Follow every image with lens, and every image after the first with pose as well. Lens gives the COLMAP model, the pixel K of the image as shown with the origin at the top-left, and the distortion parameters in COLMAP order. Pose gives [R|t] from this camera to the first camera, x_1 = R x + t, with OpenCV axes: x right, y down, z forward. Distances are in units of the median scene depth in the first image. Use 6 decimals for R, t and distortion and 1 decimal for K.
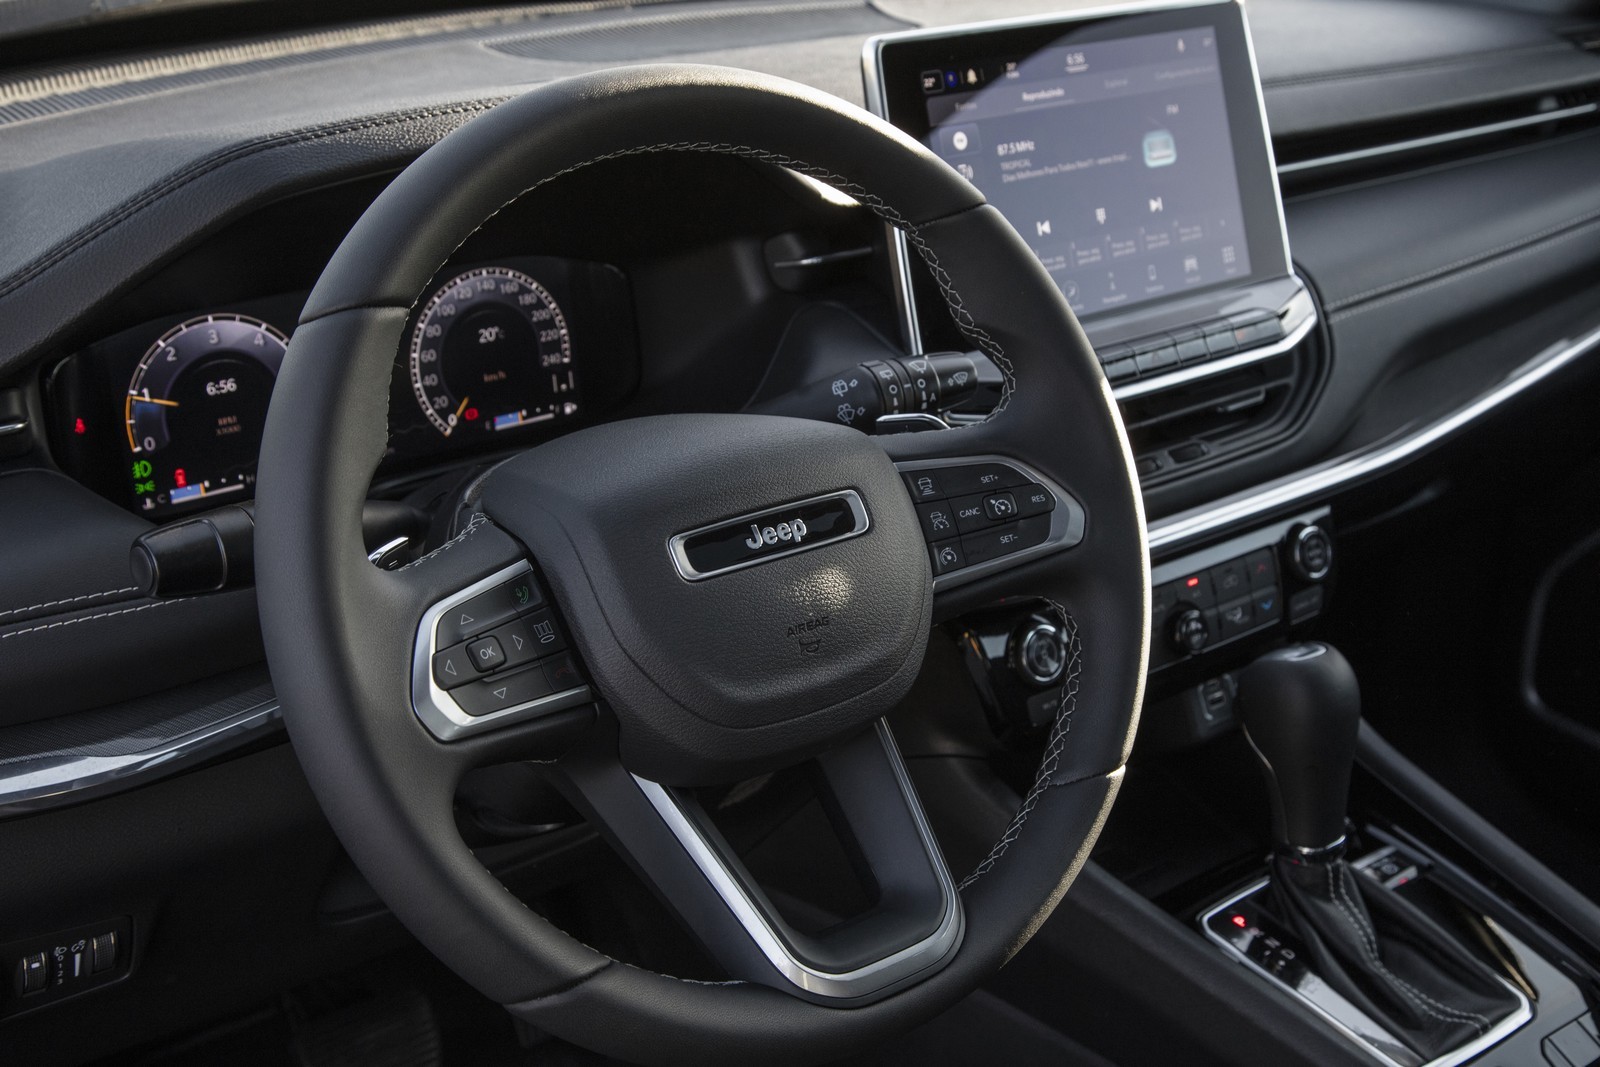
lens RADIAL K [[2047.0, 0, 793.5], [0, 2047.0, 535.0], [0, 0, 1]] dist [0.100869, 0.000000]
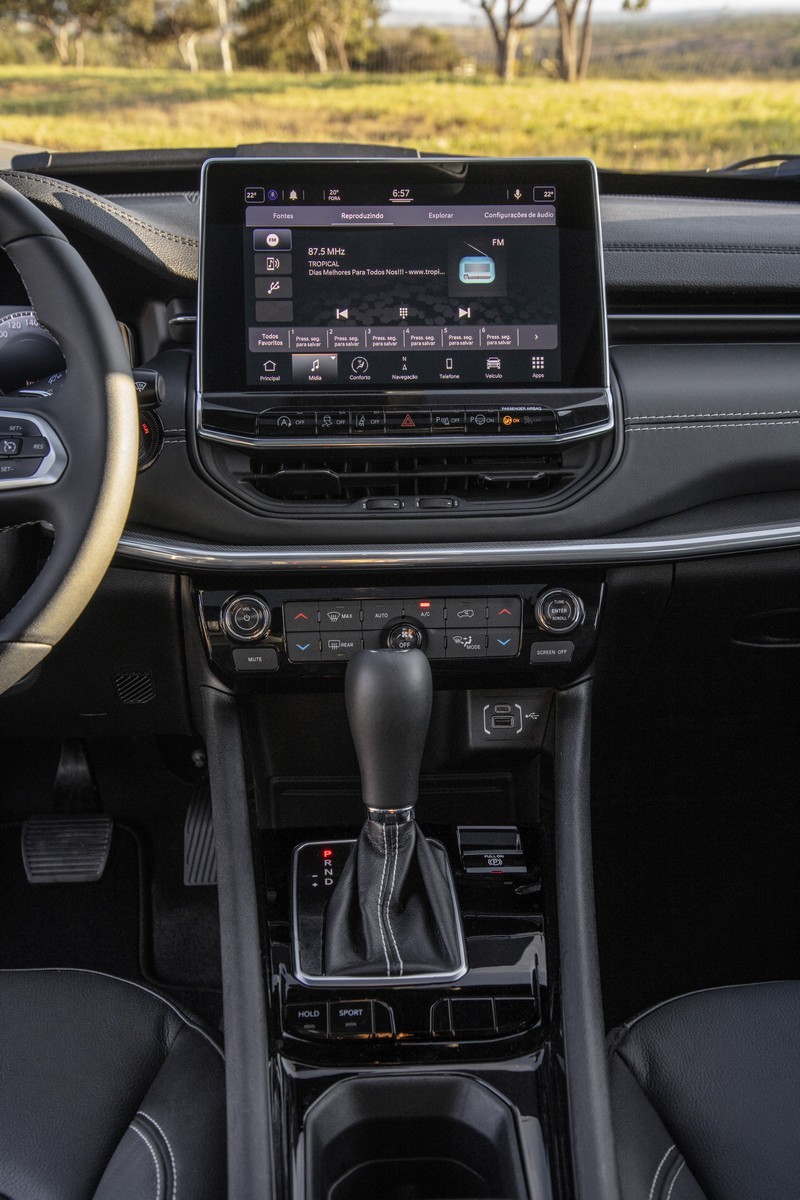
lens RADIAL K [[1446.9, 0, 399.9], [0, 1446.9, 592.6], [0, 0, 1]] dist [0.078040, 0.000000]
pose [[0.821701, 0.169466, -0.544141, 0.767626], [-0.211136, 0.977350, -0.014450, 0.036612], [0.529367, 0.126761, 0.838870, 0.279284]]
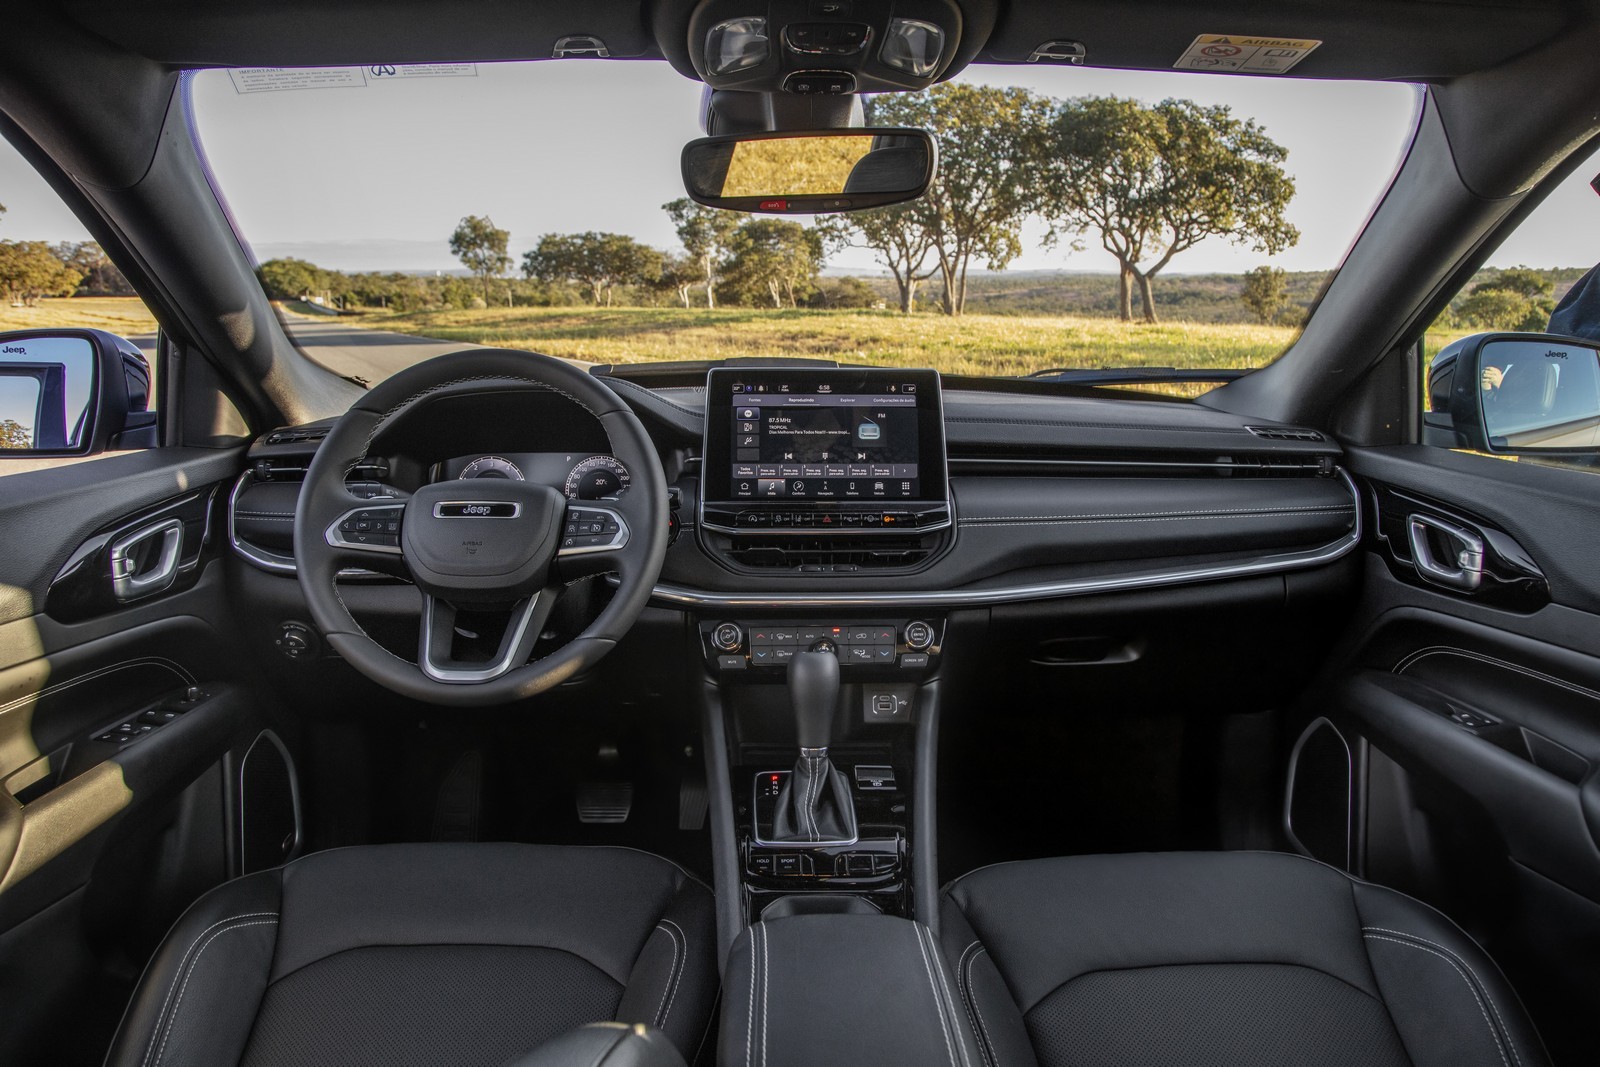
lens RADIAL K [[1081.4, 0, 795.9], [0, 1081.4, 526.8], [0, 0, 1]] dist [-0.122870, 0.052137]
pose [[0.802396, 0.098265, -0.588646, 0.913878], [-0.224177, 0.963746, -0.144699, 0.102878], [0.553086, 0.248067, 0.795335, 0.097303]]
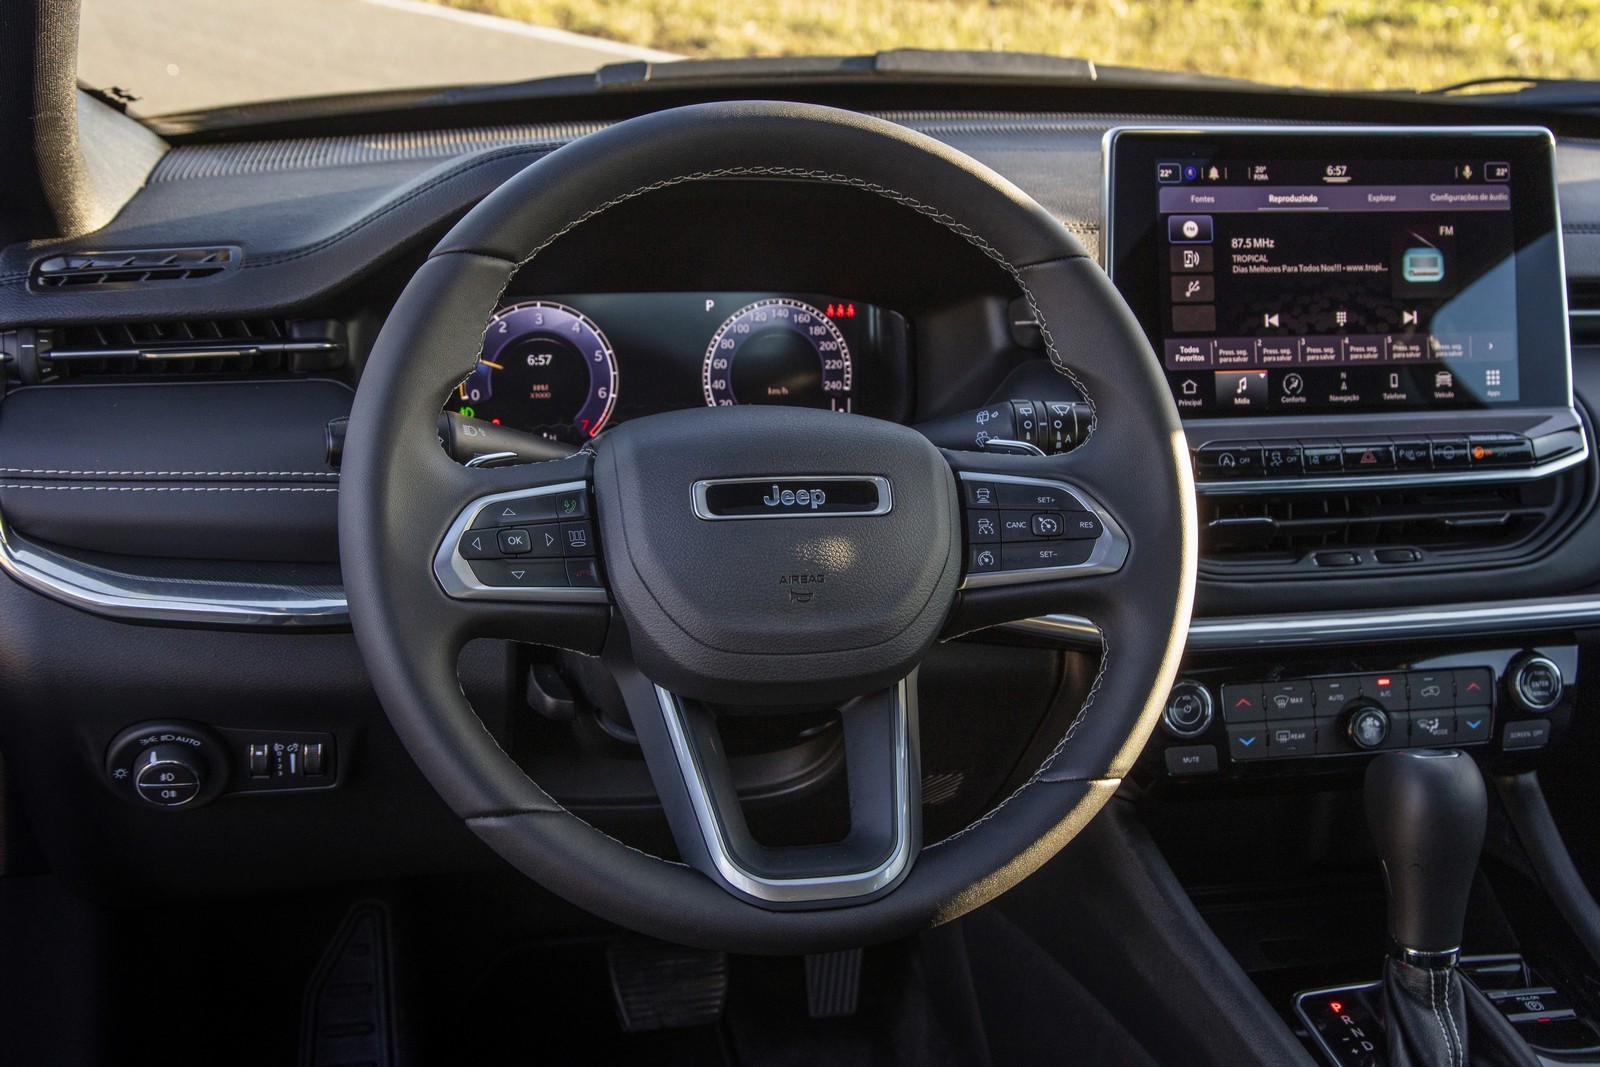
lens RADIAL K [[1929.2, 0, 787.2], [0, 1929.2, 521.3], [0, 0, 1]] dist [0.078040, 0.000000]
pose [[0.910561, 0.153967, -0.383632, 0.325928], [-0.185066, 0.981683, -0.045270, 0.049909], [0.369635, 0.112218, 0.922376, -0.012032]]
